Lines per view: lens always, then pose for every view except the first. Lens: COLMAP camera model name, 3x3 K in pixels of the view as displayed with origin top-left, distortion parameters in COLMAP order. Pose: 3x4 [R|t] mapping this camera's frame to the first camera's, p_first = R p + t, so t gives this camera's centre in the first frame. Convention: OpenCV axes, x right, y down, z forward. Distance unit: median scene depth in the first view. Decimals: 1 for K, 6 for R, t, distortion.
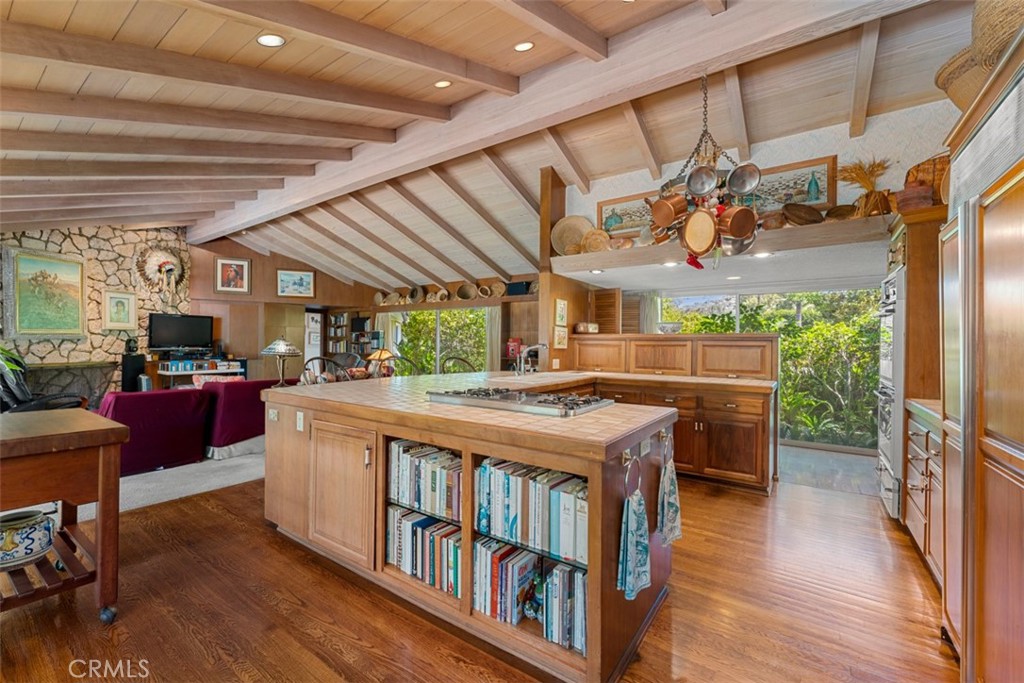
lens RADIAL K [[418.5, 0, 508.0], [0, 418.5, 343.0], [0, 0, 1]] dist [-0.001496, -0.000180]
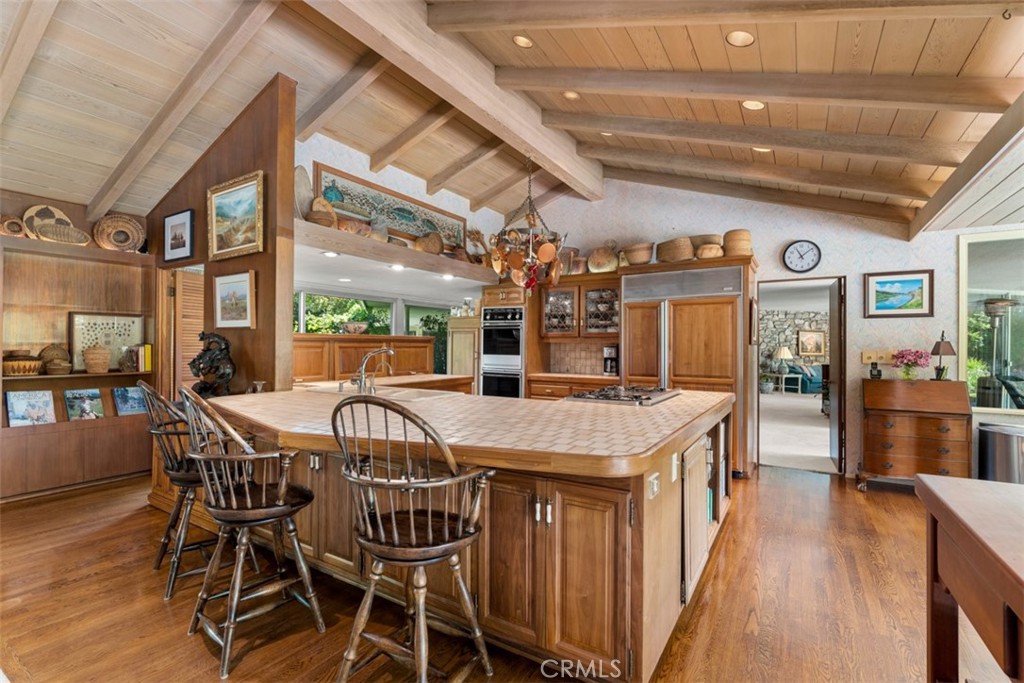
lens RADIAL K [[472.3, 0, 504.7], [0, 472.3, 341.1], [0, 0, 1]] dist [-0.000166, -0.000427]
pose [[-0.055100, 0.000275, 0.998481, -0.880428], [-0.009248, 0.999957, -0.000786, -0.011793], [-0.998438, -0.009277, -0.055095, 0.916923]]
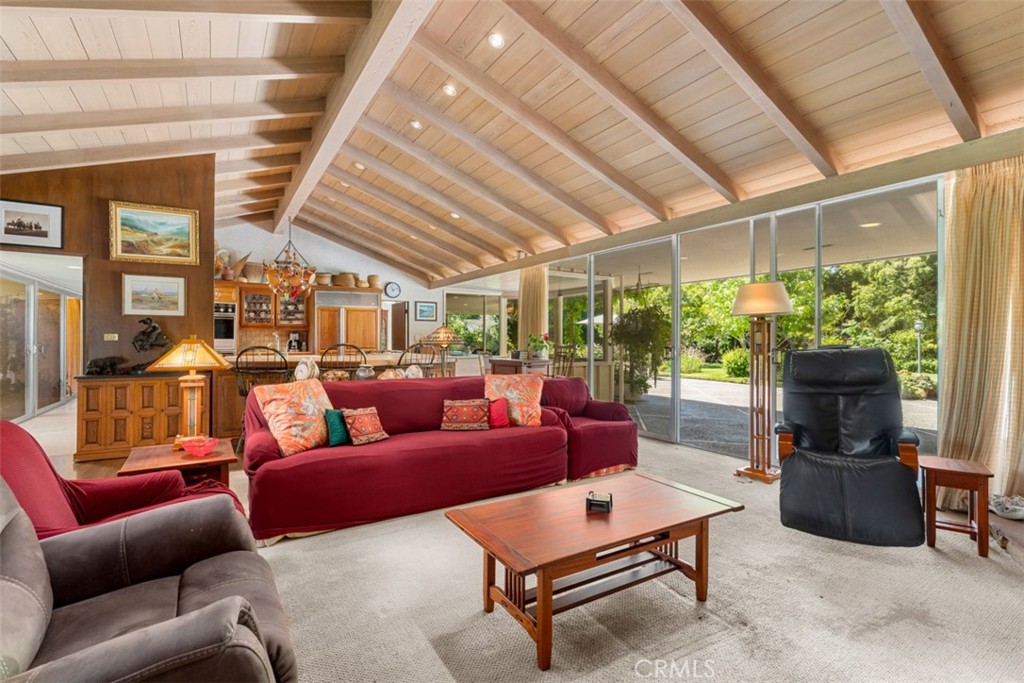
lens RADIAL K [[472.3, 0, 512.6], [0, 472.3, 343.5], [0, 0, 1]] dist [-0.000166, -0.000427]
pose [[-0.925598, -0.012991, 0.378284, -1.313201], [-0.009966, 0.999901, 0.009953, 0.021724], [-0.378376, 0.005443, -0.925636, 2.324128]]
